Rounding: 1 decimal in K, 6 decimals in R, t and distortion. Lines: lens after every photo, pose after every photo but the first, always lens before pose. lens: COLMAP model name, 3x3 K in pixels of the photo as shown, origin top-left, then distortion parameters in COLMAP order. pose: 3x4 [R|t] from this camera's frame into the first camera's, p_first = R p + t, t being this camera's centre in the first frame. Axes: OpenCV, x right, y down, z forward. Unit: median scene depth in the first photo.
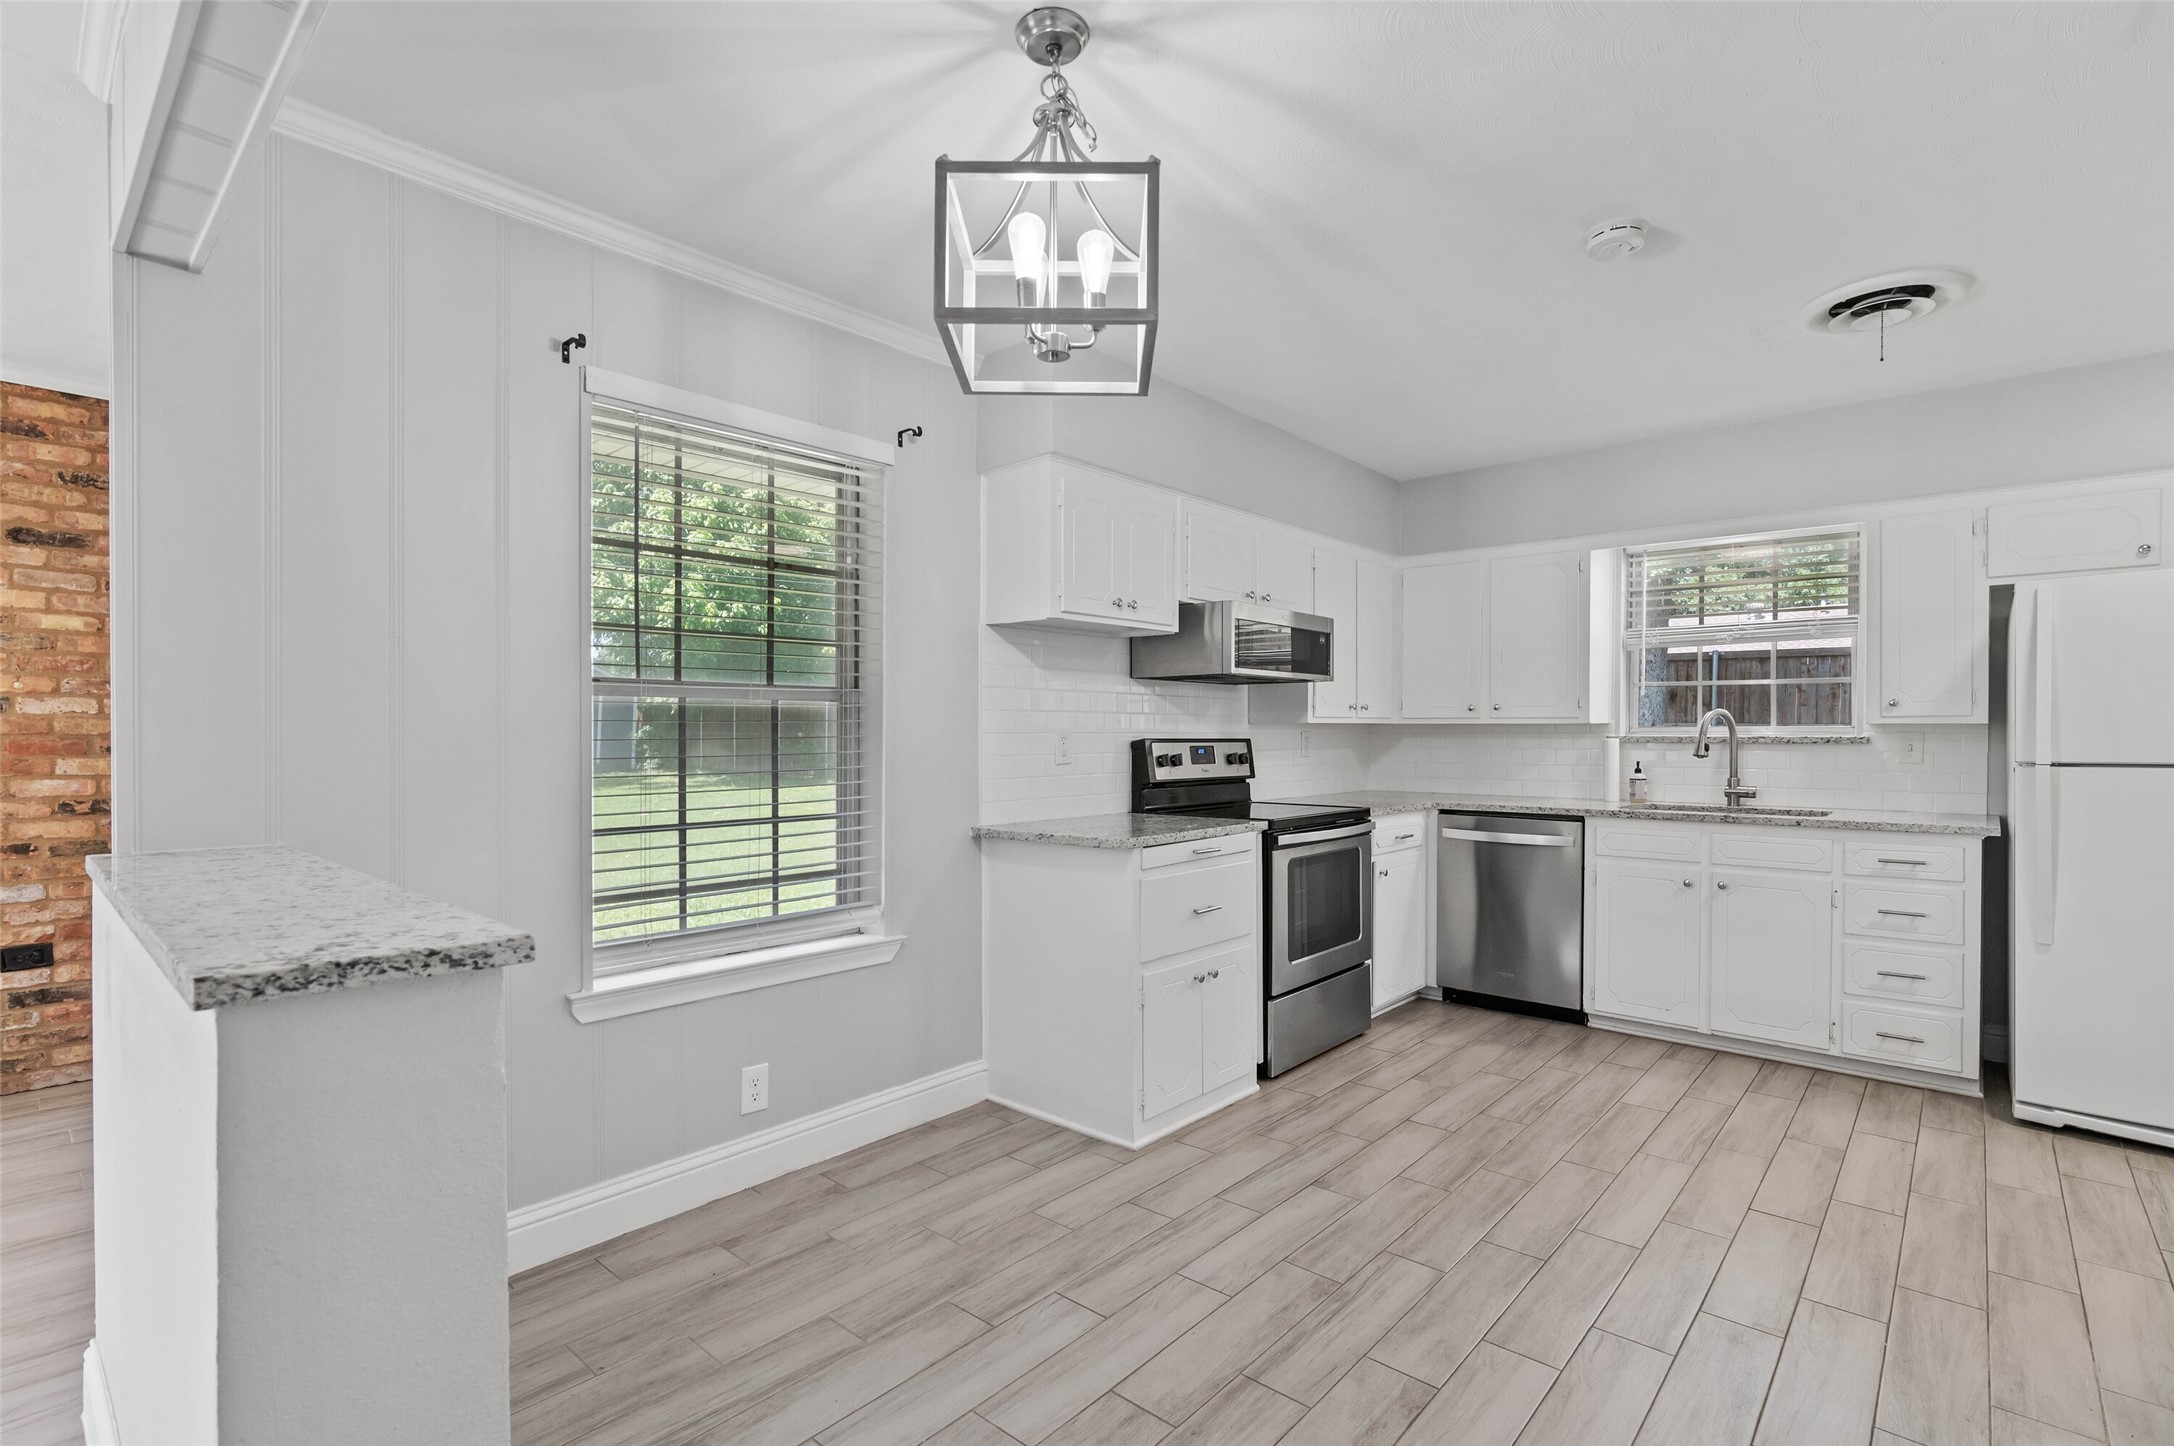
lens RADIAL K [[1000.3, 0, 1086.7], [0, 1000.3, 736.1], [0, 0, 1]] dist [-0.009786, 0.001646]
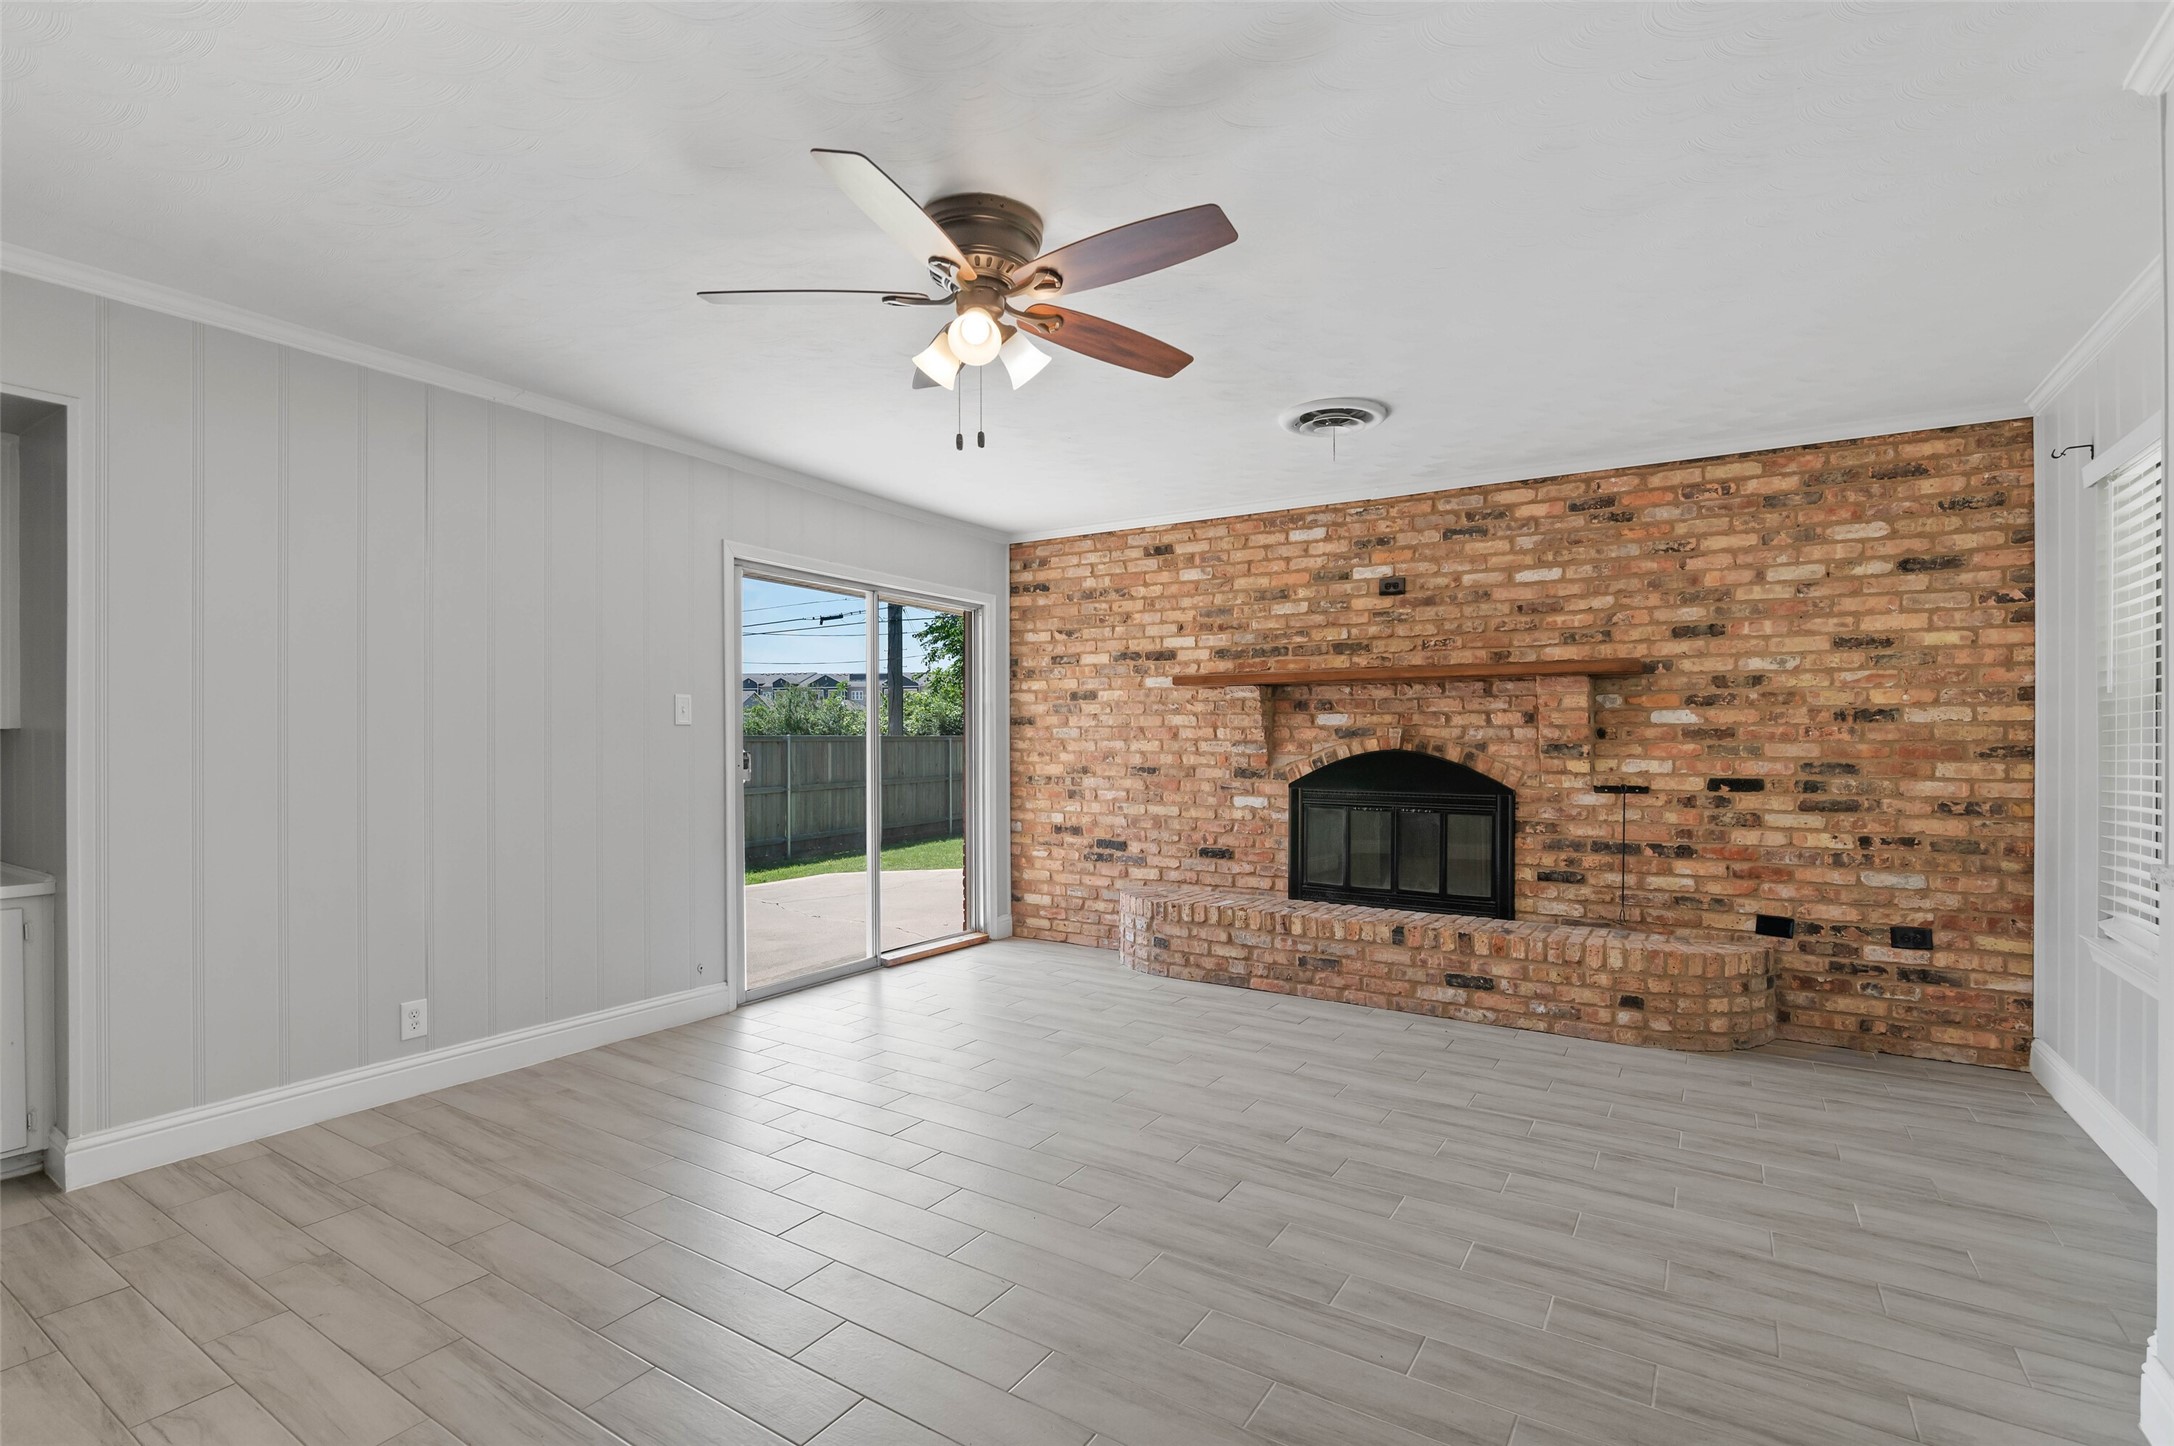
lens RADIAL K [[1000.3, 0, 1074.2], [0, 1000.3, 740.9], [0, 0, 1]] dist [-0.009786, 0.001646]
pose [[0.147494, -0.001647, -0.989062, -0.090686], [-0.000513, 0.999998, -0.001742, 0.000971], [0.989063, 0.000764, 0.147493, -0.110686]]
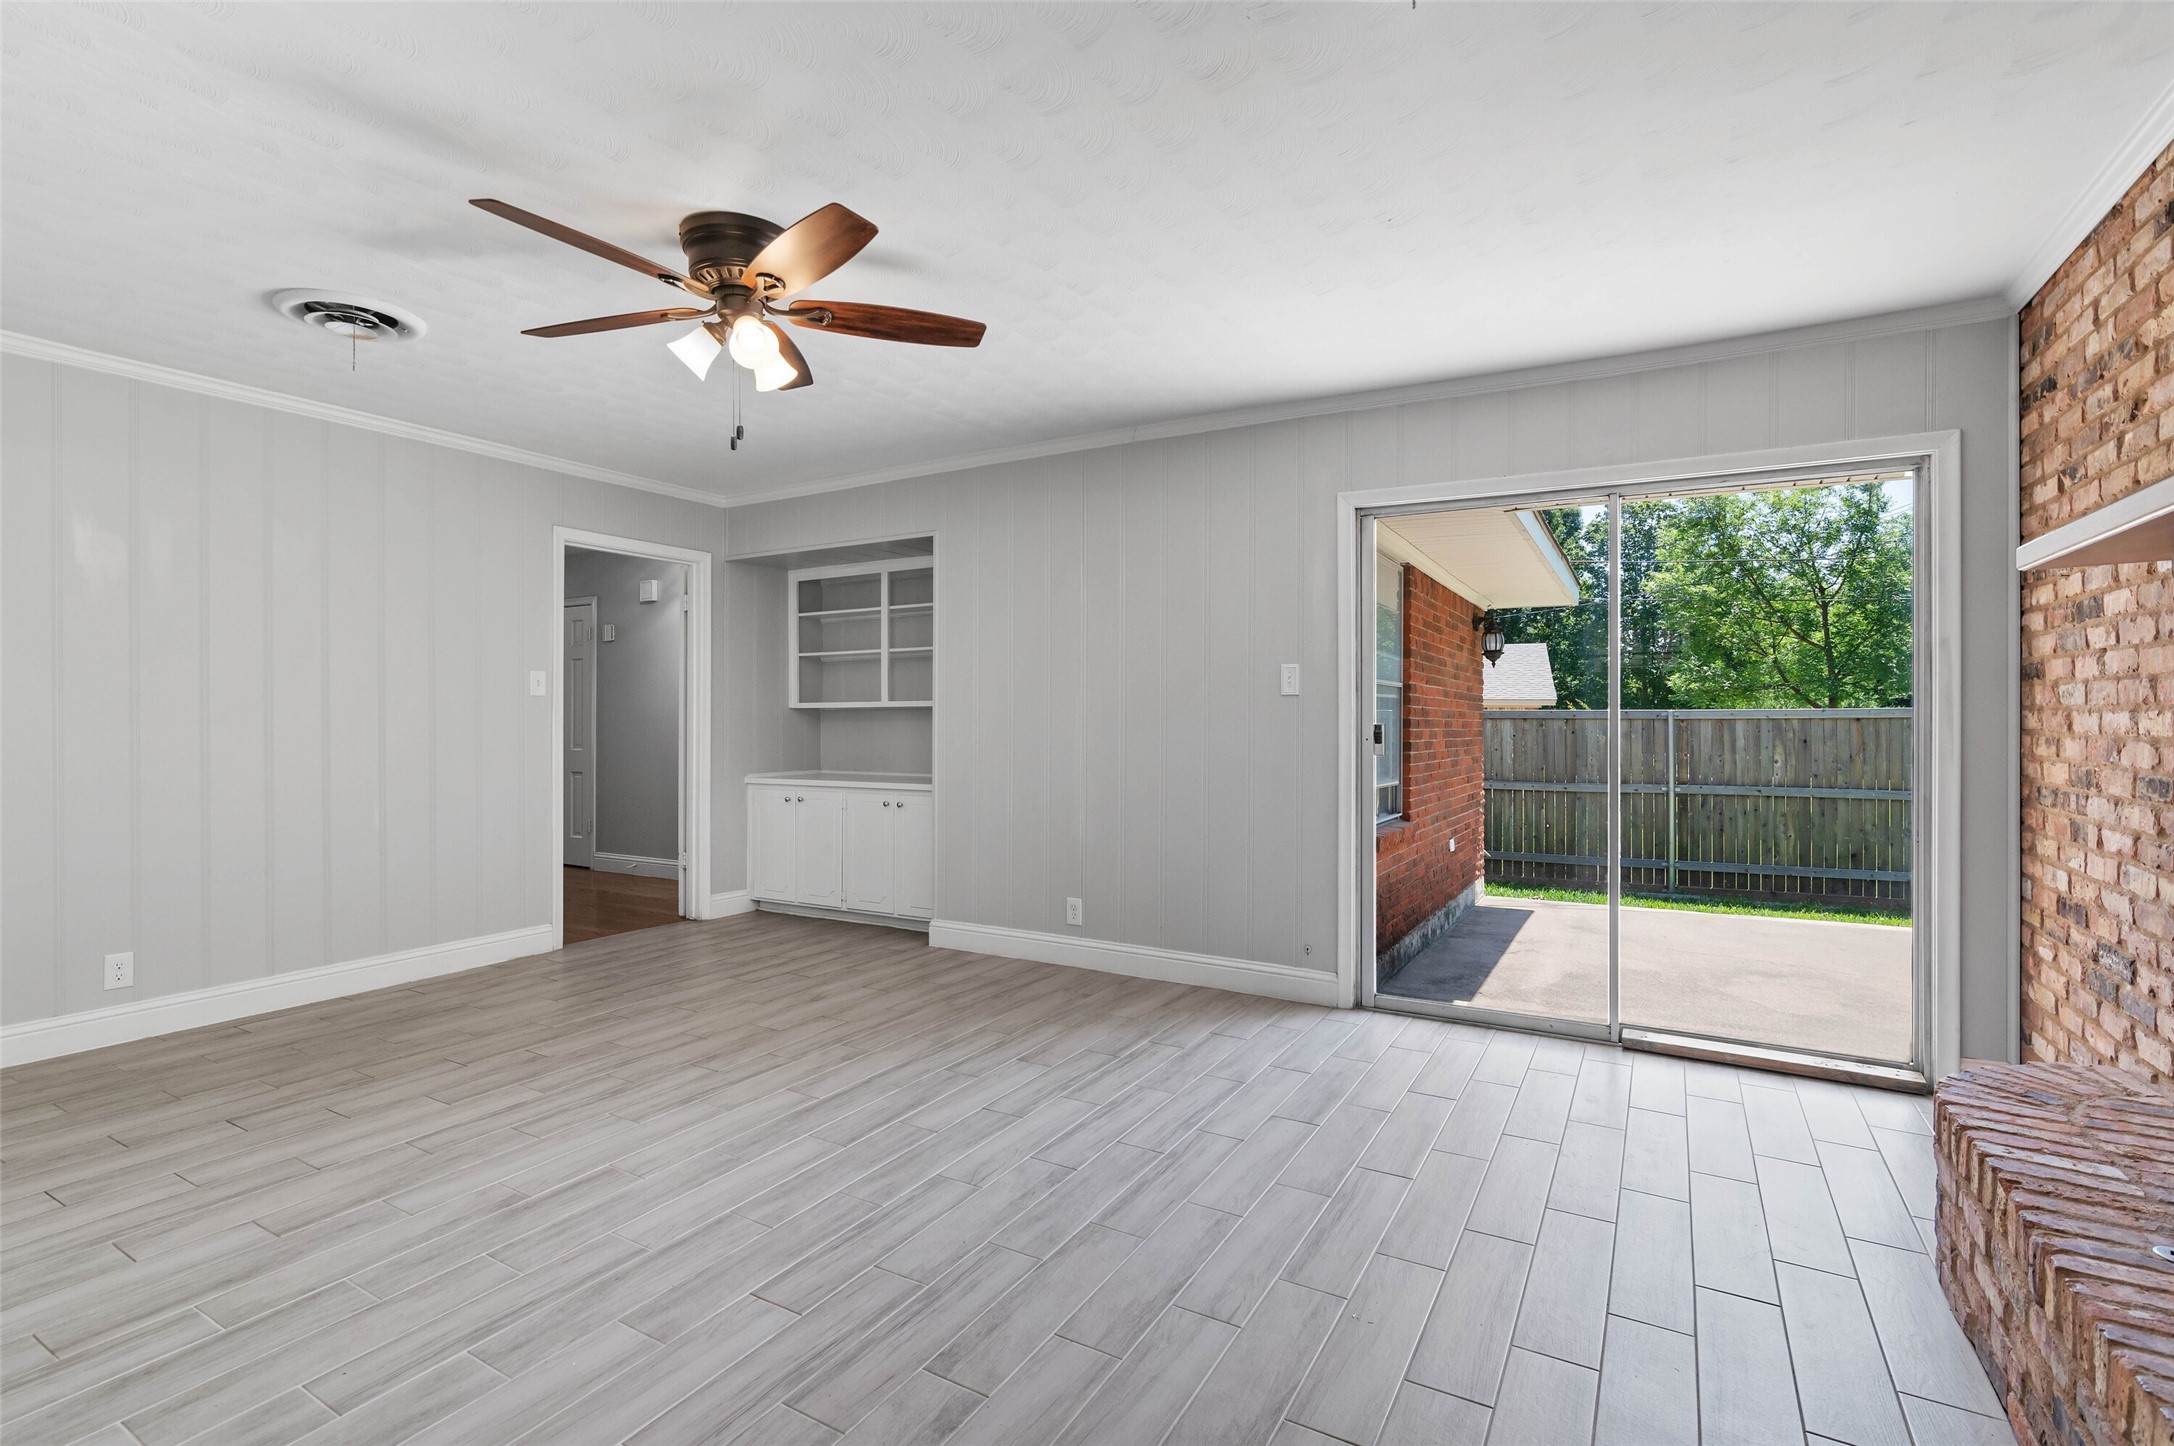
lens RADIAL K [[1000.3, 0, 1088.6], [0, 1000.3, 714.9], [0, 0, 1]] dist [-0.009786, 0.001646]
pose [[-0.980139, -0.004350, -0.198265, -1.709489], [-0.005001, 0.999984, 0.002781, 0.002195], [0.198250, 0.003717, -0.980144, 1.567003]]
